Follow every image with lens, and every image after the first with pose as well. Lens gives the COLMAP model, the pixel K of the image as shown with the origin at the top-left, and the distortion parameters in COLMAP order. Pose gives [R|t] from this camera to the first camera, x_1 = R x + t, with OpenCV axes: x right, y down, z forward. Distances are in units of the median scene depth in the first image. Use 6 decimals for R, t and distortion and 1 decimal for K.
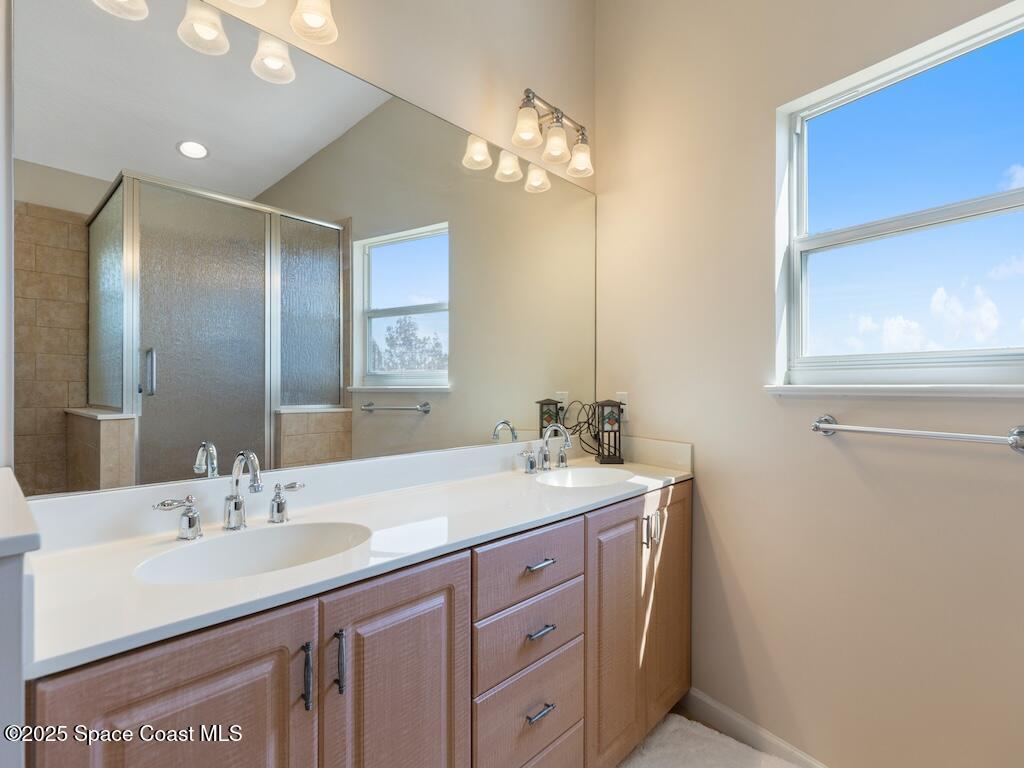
lens RADIAL K [[497.7, 0, 515.1], [0, 497.7, 386.2], [0, 0, 1]] dist [-0.001134, -0.000125]
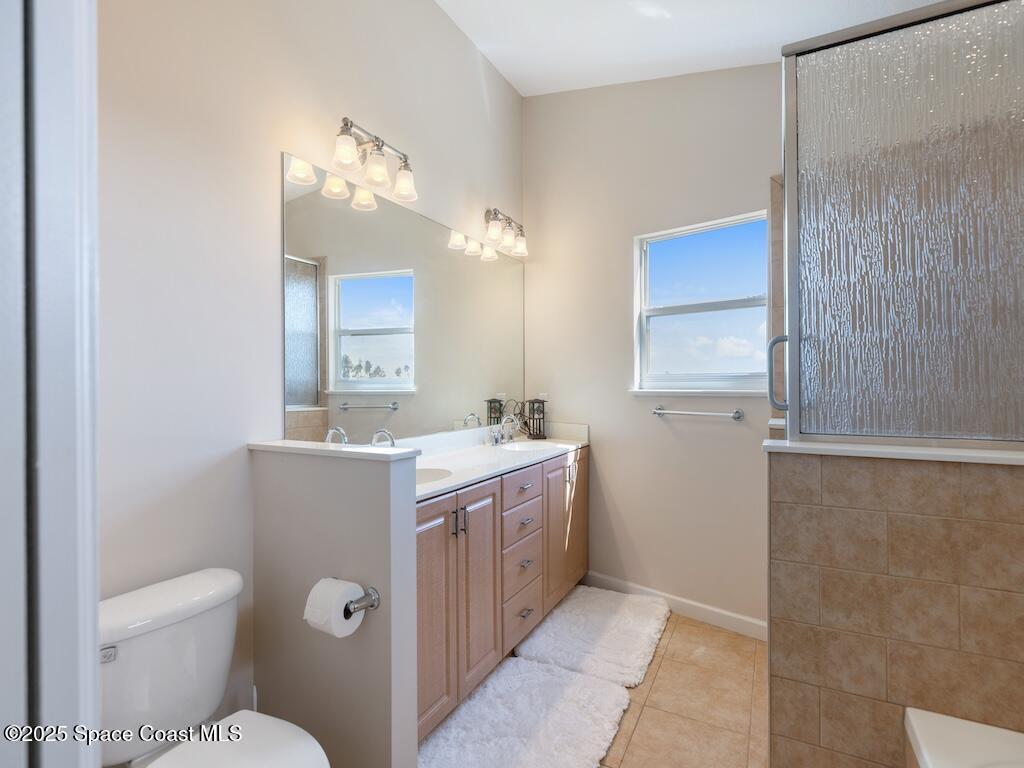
lens RADIAL K [[497.7, 0, 511.0], [0, 497.7, 381.5], [0, 0, 1]] dist [-0.001134, -0.000125]
pose [[0.965549, -0.004004, 0.260190, -0.328402], [0.004557, 0.999988, -0.001521, -0.027625], [-0.260181, 0.002654, 0.965556, -0.544516]]
